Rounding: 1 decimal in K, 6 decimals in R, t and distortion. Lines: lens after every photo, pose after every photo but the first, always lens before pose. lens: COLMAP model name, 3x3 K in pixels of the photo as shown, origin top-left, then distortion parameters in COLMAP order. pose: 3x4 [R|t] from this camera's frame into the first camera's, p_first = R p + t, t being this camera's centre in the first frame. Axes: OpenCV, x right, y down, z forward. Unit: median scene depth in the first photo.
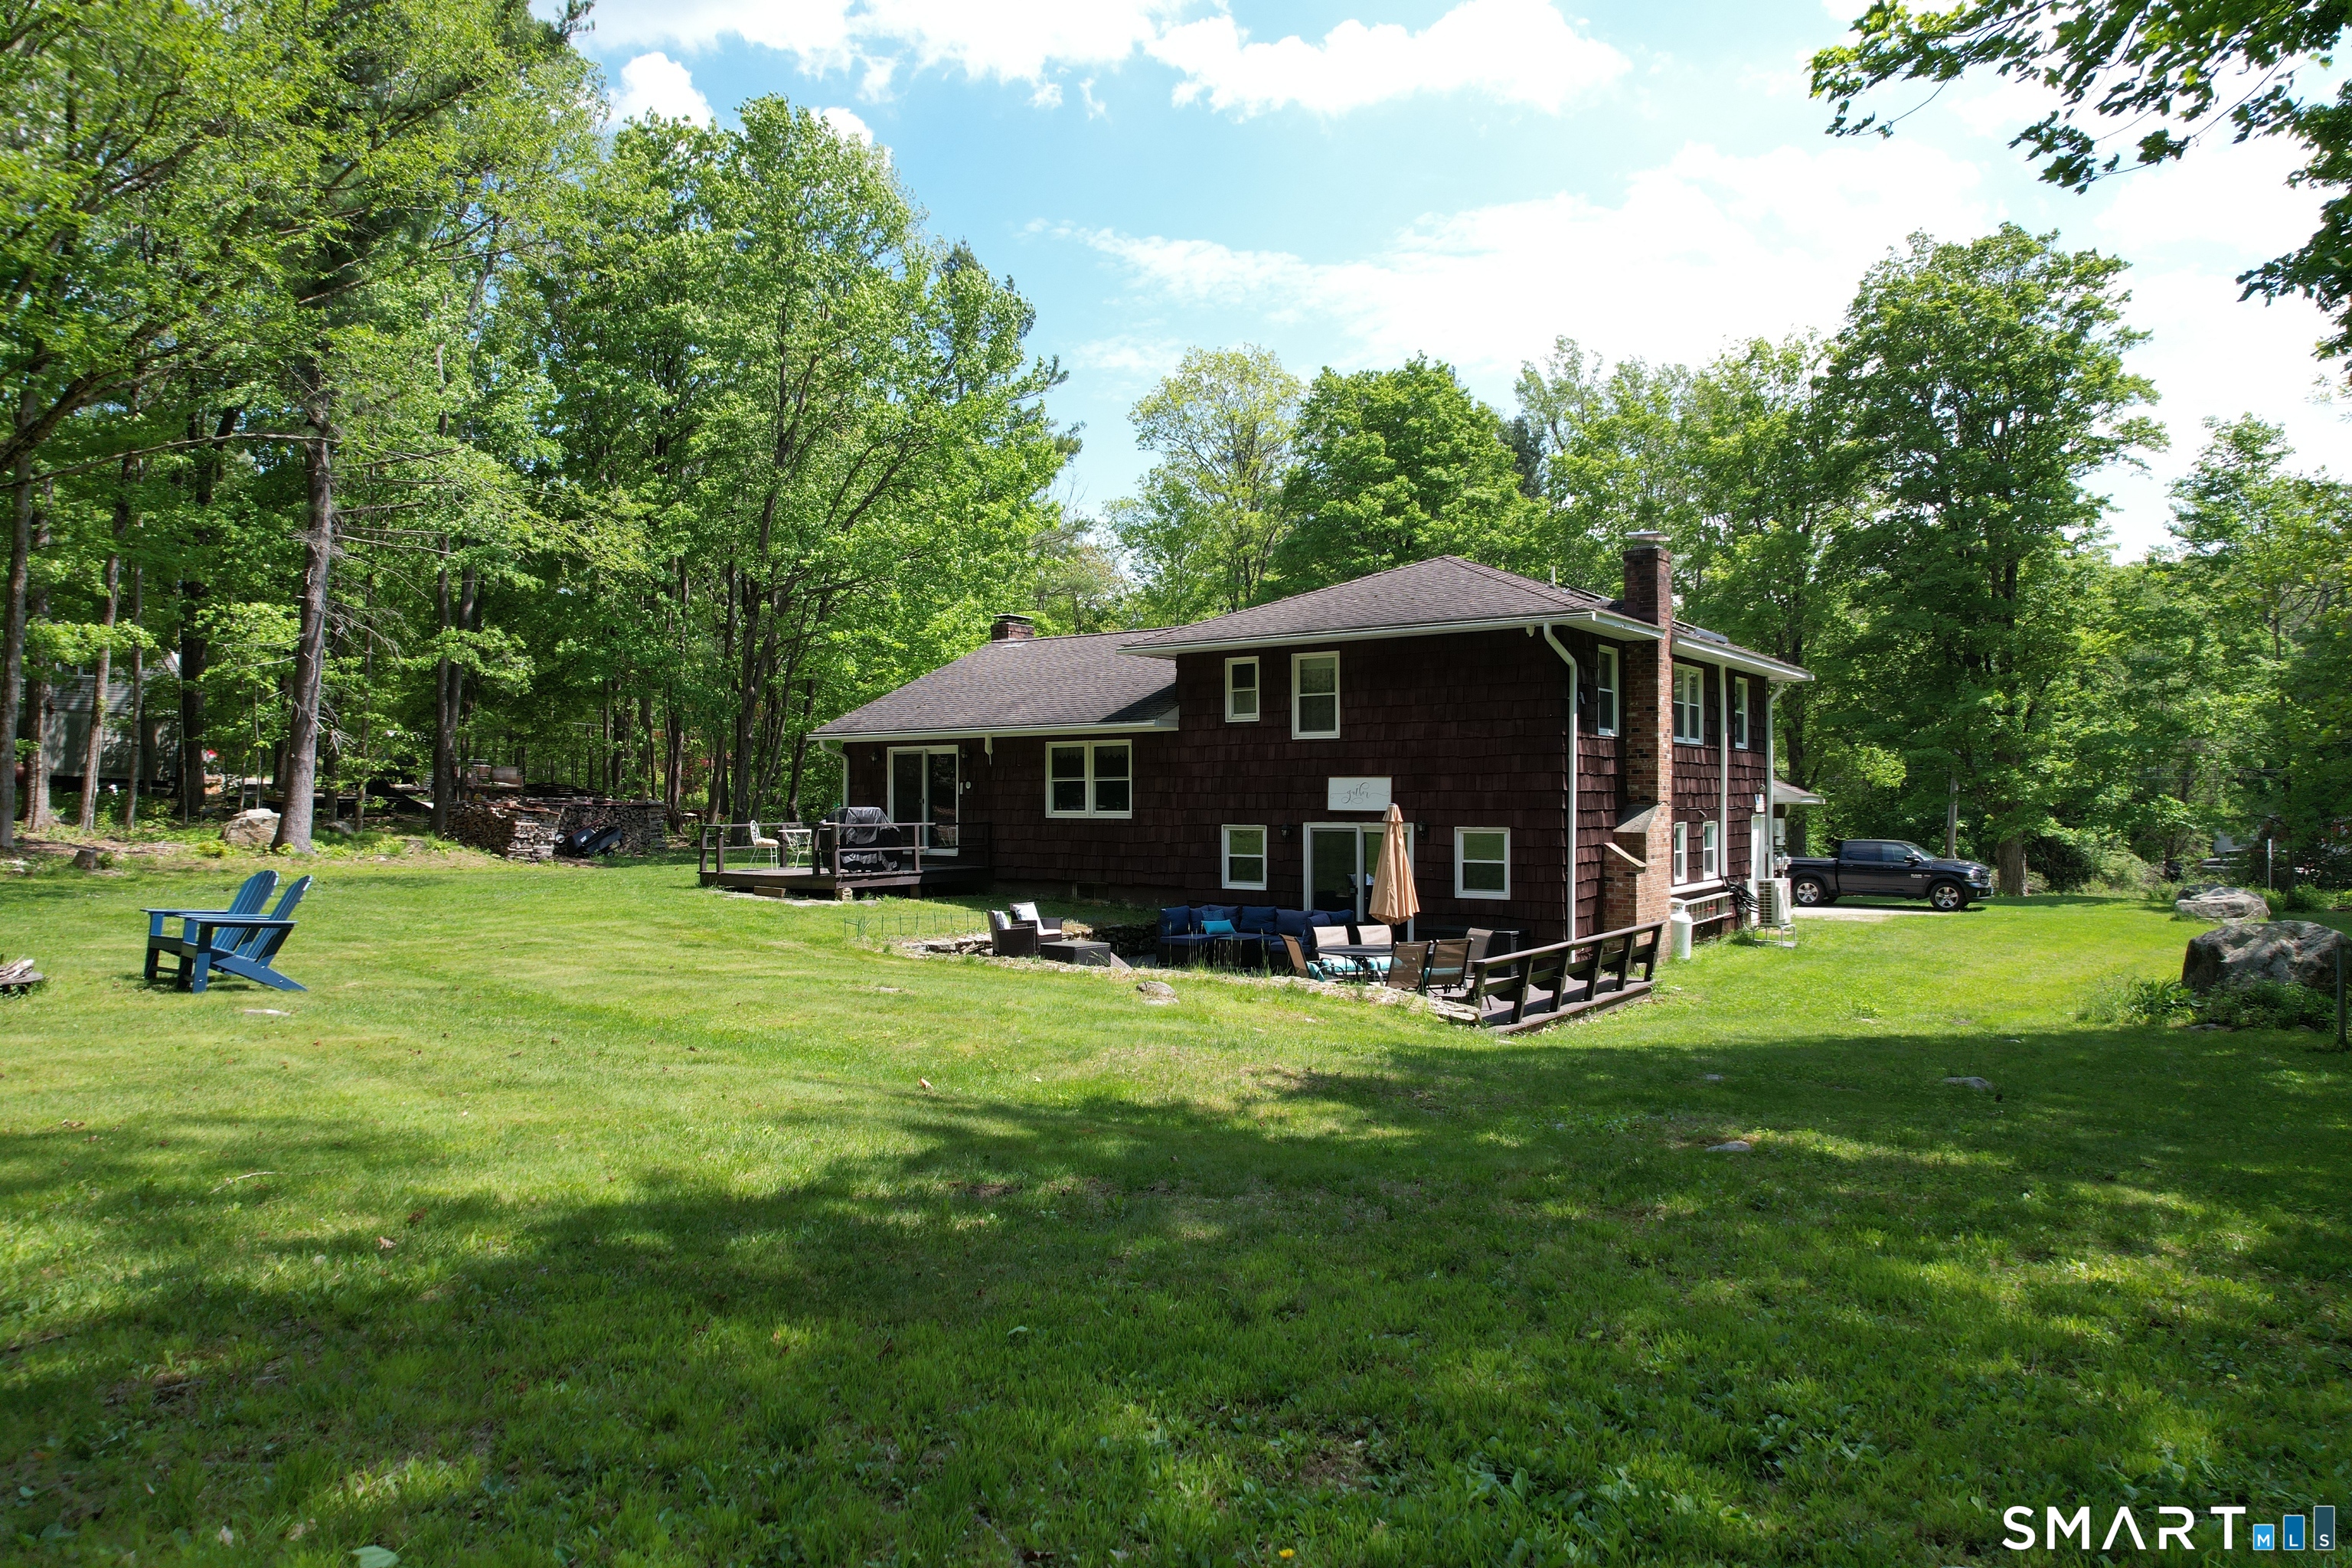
lens RADIAL K [[1501.6, 0, 1176.0], [0, 1501.6, 784.0], [0, 0, 1]] dist [-0.078382, 0.077483]
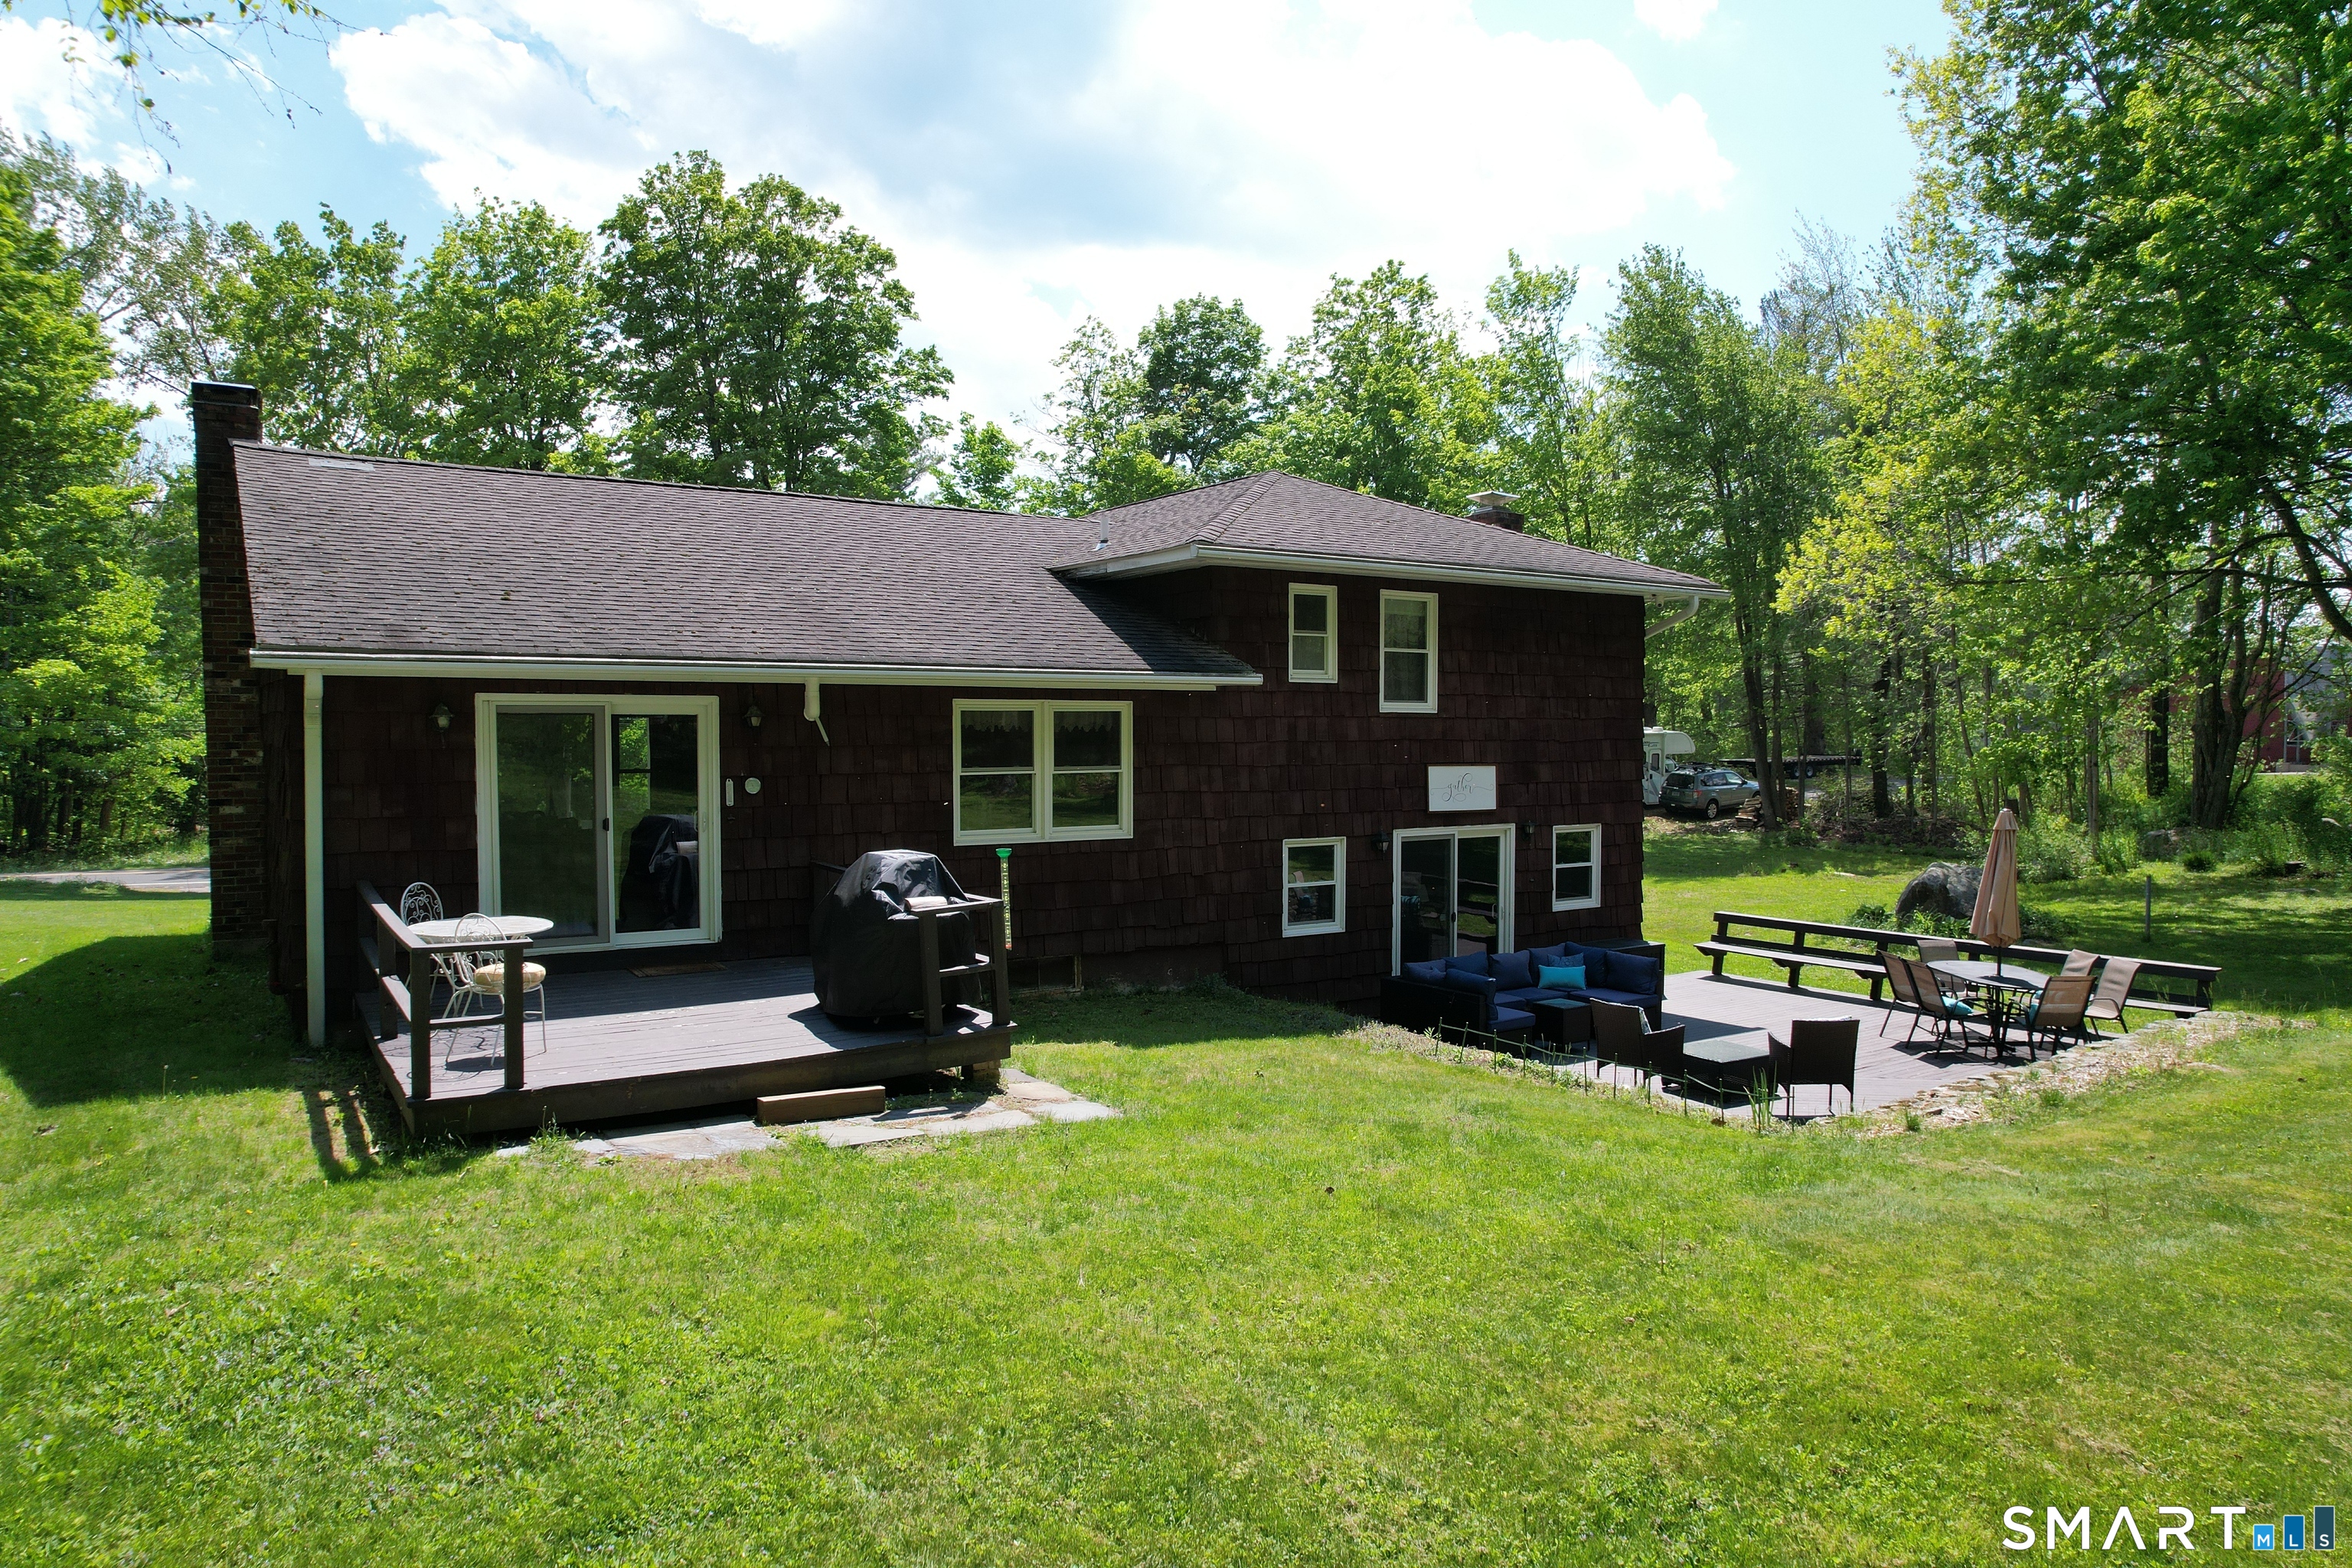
lens RADIAL K [[1501.6, 0, 1176.0], [0, 1501.6, 784.0], [0, 0, 1]] dist [-0.078382, 0.077483]
pose [[0.361173, -0.025532, 0.932149, -0.604273], [-0.006469, 0.999532, 0.029884, -0.016352], [-0.932477, -0.016823, 0.360839, 0.829556]]
